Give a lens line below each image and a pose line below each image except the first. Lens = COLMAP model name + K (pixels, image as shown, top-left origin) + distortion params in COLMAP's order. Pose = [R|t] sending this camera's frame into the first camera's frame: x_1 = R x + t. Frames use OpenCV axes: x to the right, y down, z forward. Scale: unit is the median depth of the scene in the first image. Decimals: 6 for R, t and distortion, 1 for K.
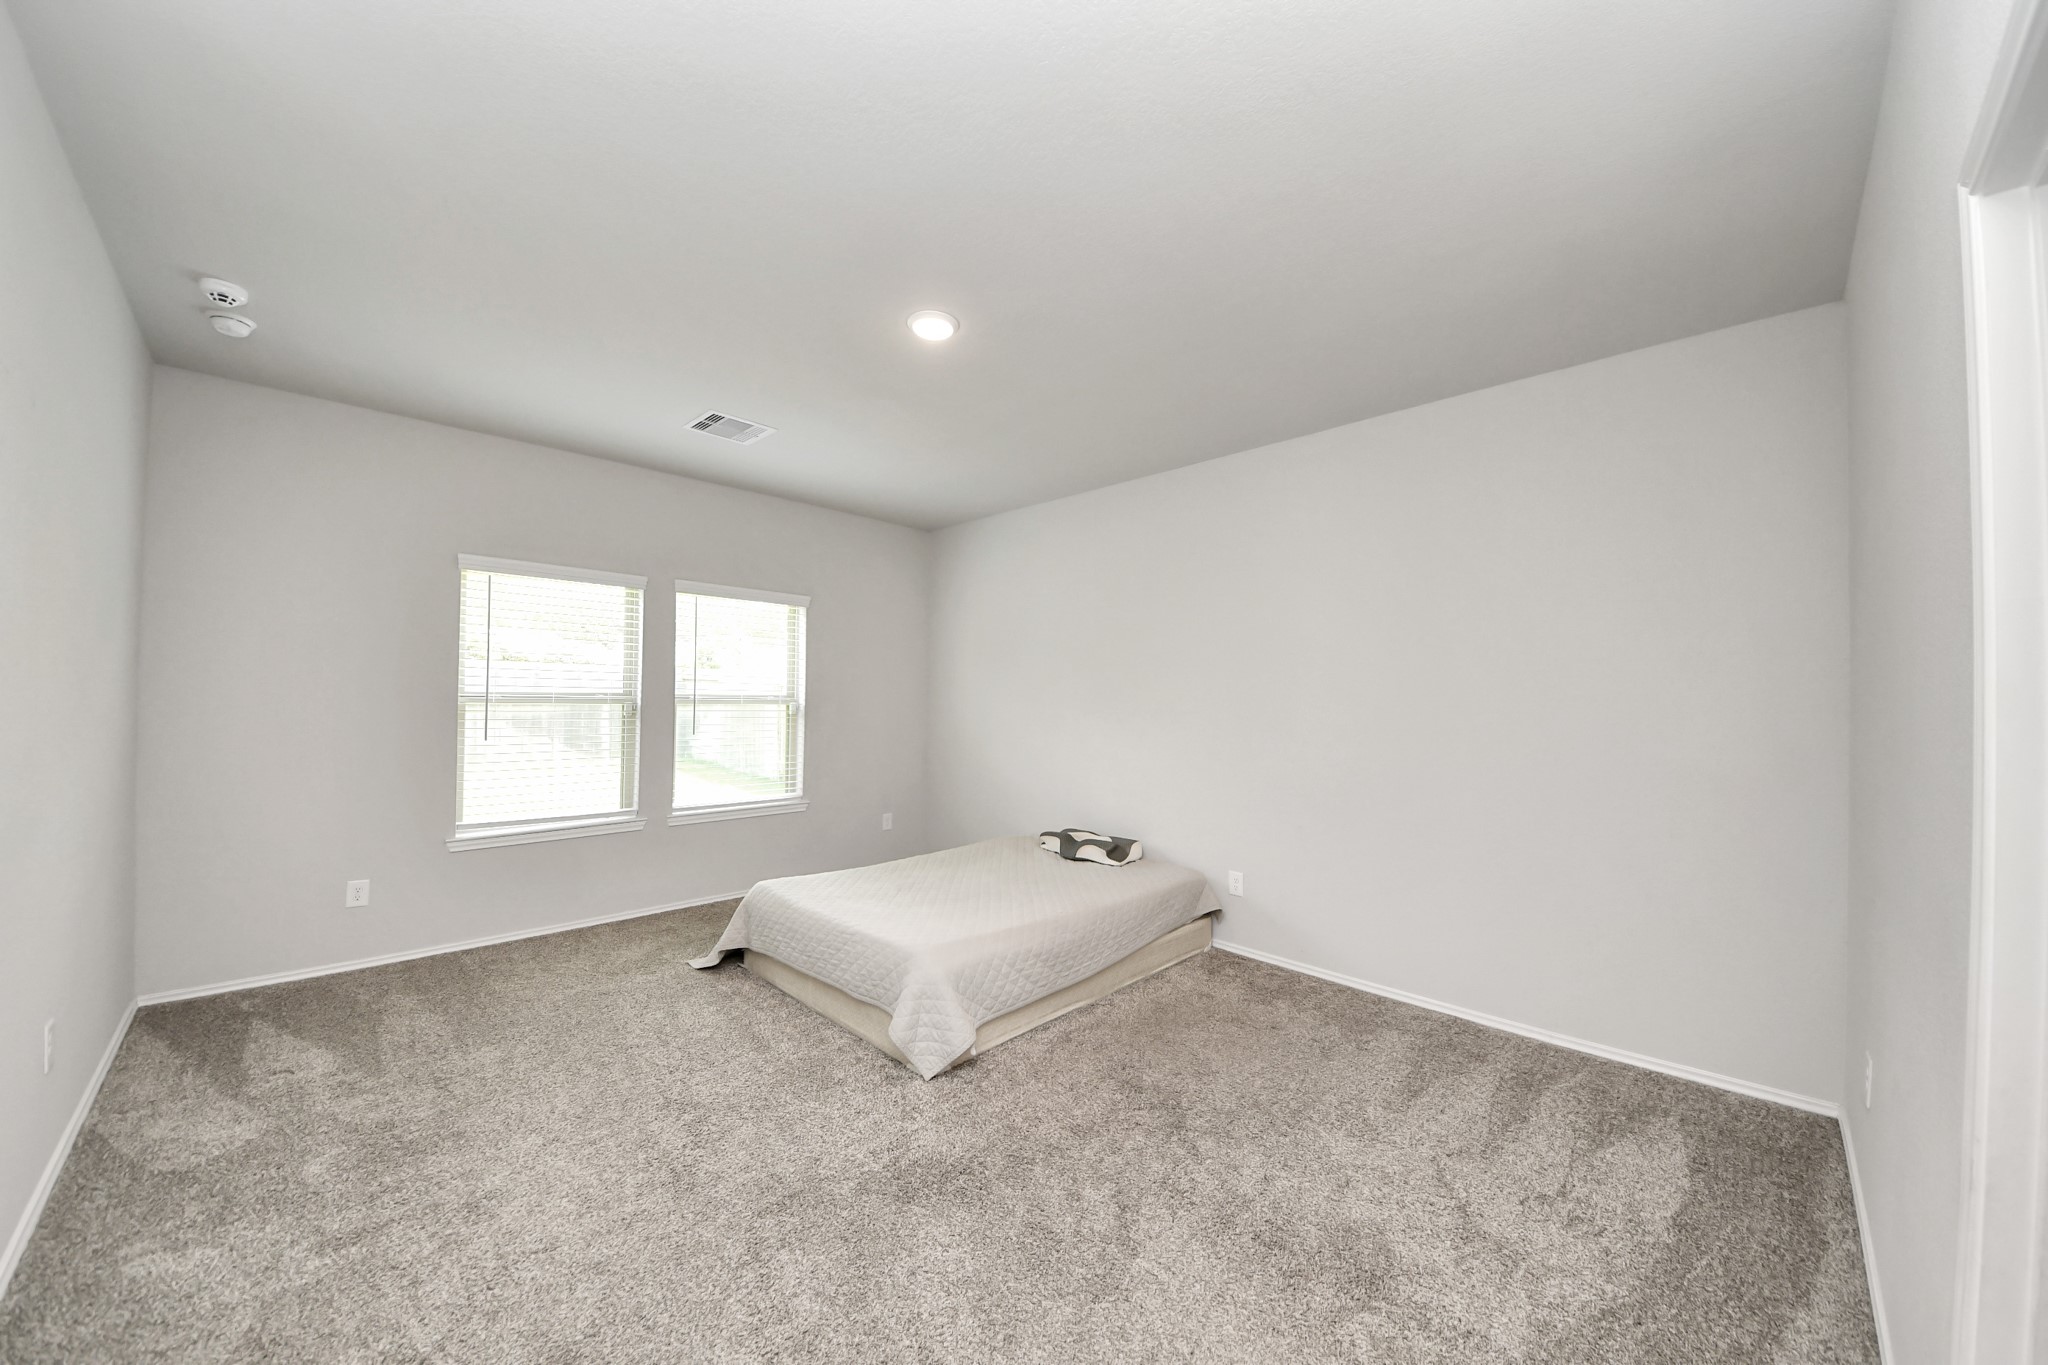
lens RADIAL K [[735.2, 0, 1014.3], [0, 735.2, 689.7], [0, 0, 1]] dist [0.014483, -0.017065]
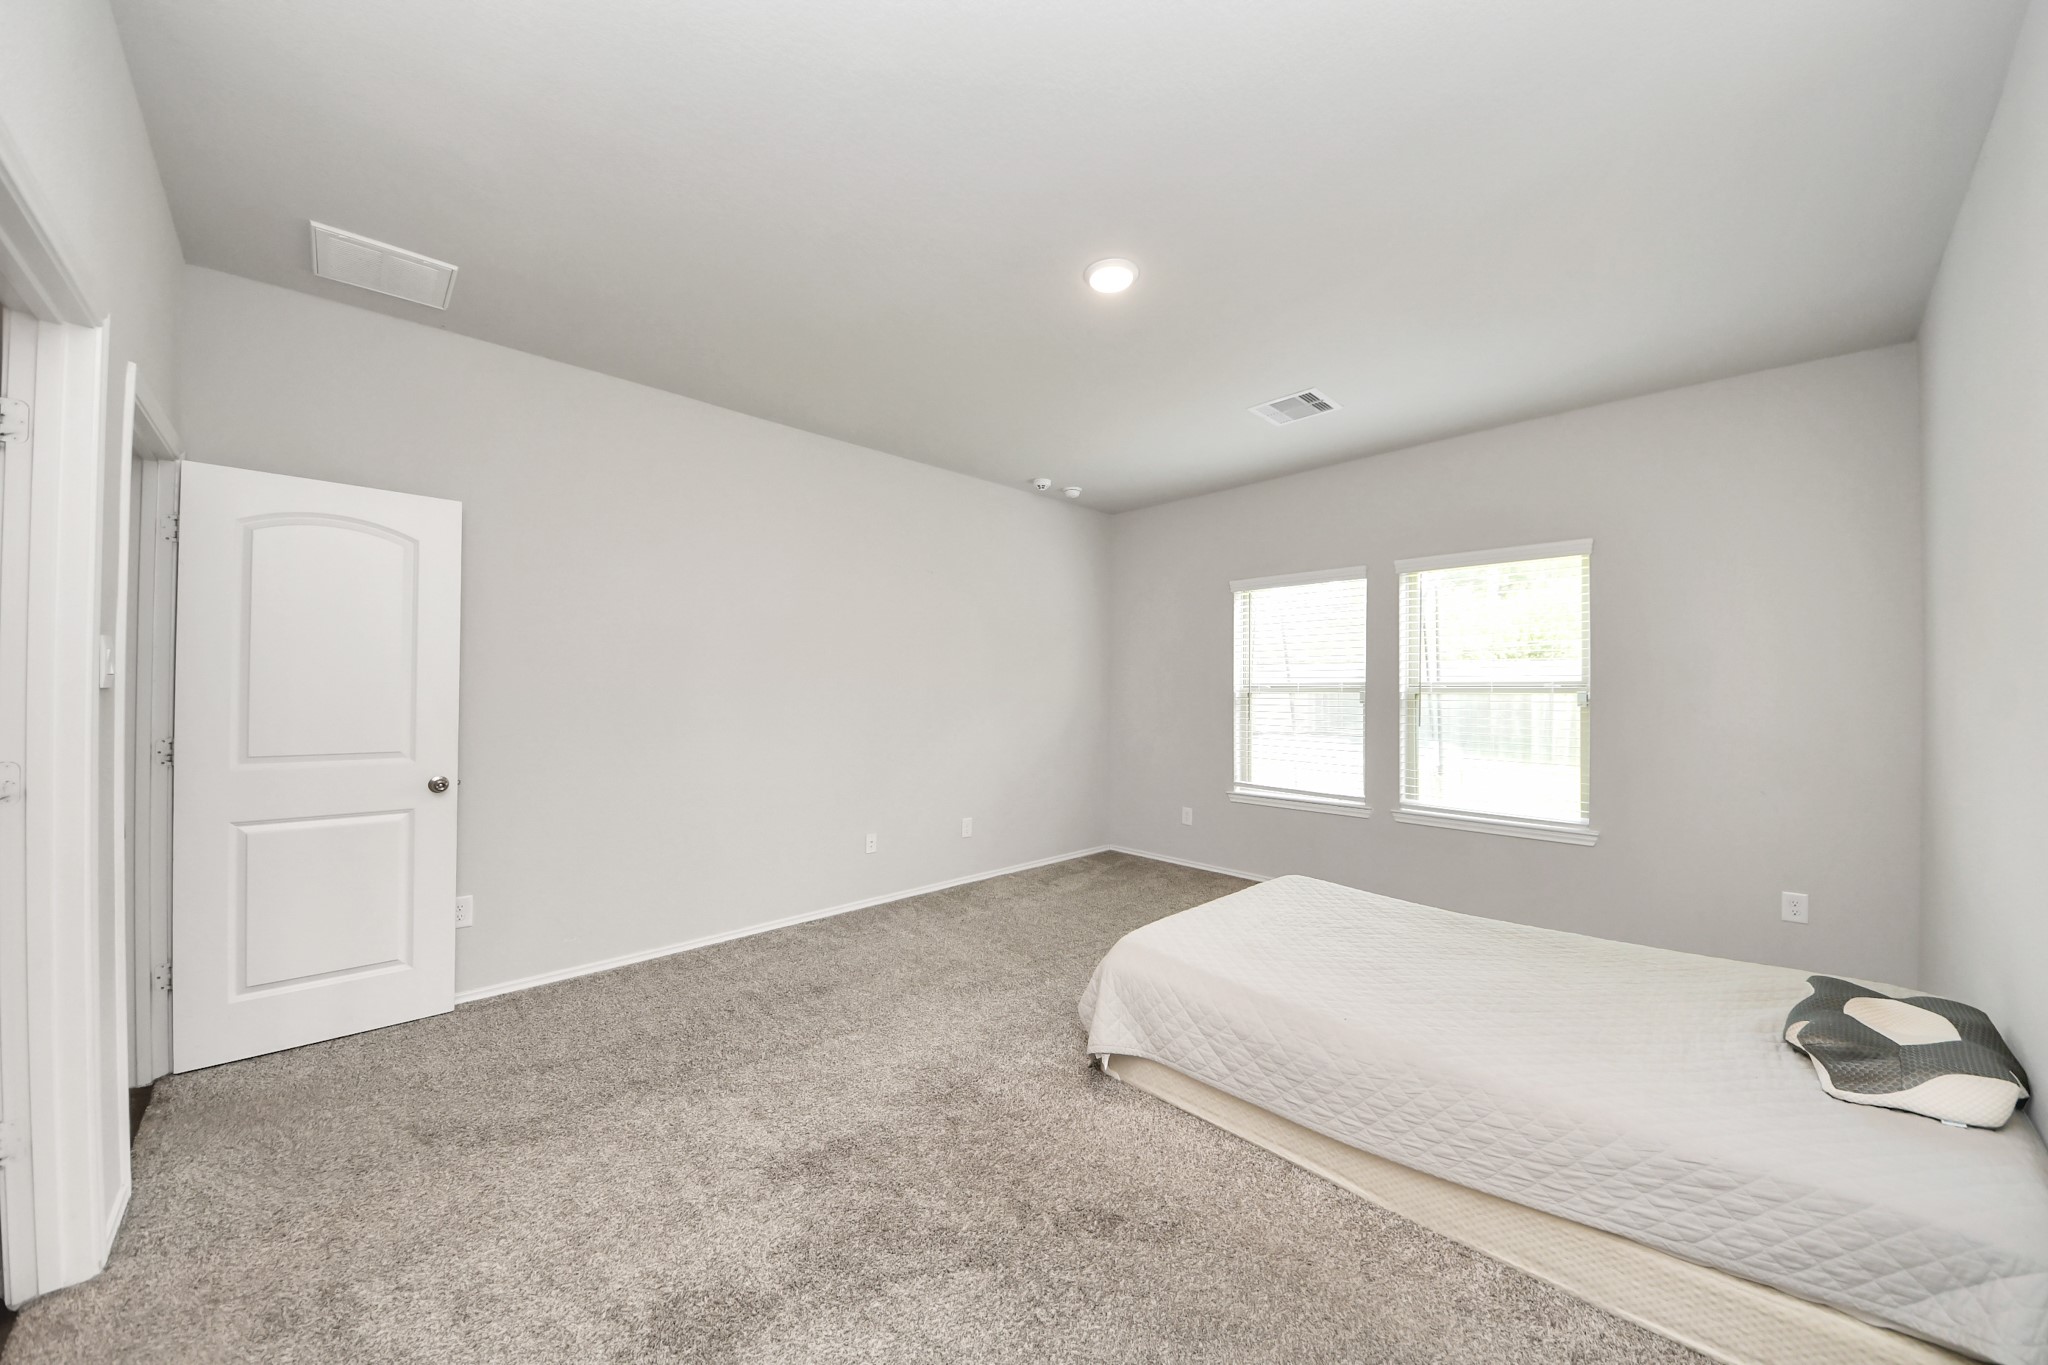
lens RADIAL K [[735.2, 0, 1014.3], [0, 735.2, 689.7], [0, 0, 1]] dist [0.014483, -0.017065]
pose [[-0.039715, -0.012562, -0.999132, 0.596027], [0.010661, 0.999859, -0.012995, 0.026944], [0.999154, -0.011168, -0.039576, 0.642540]]
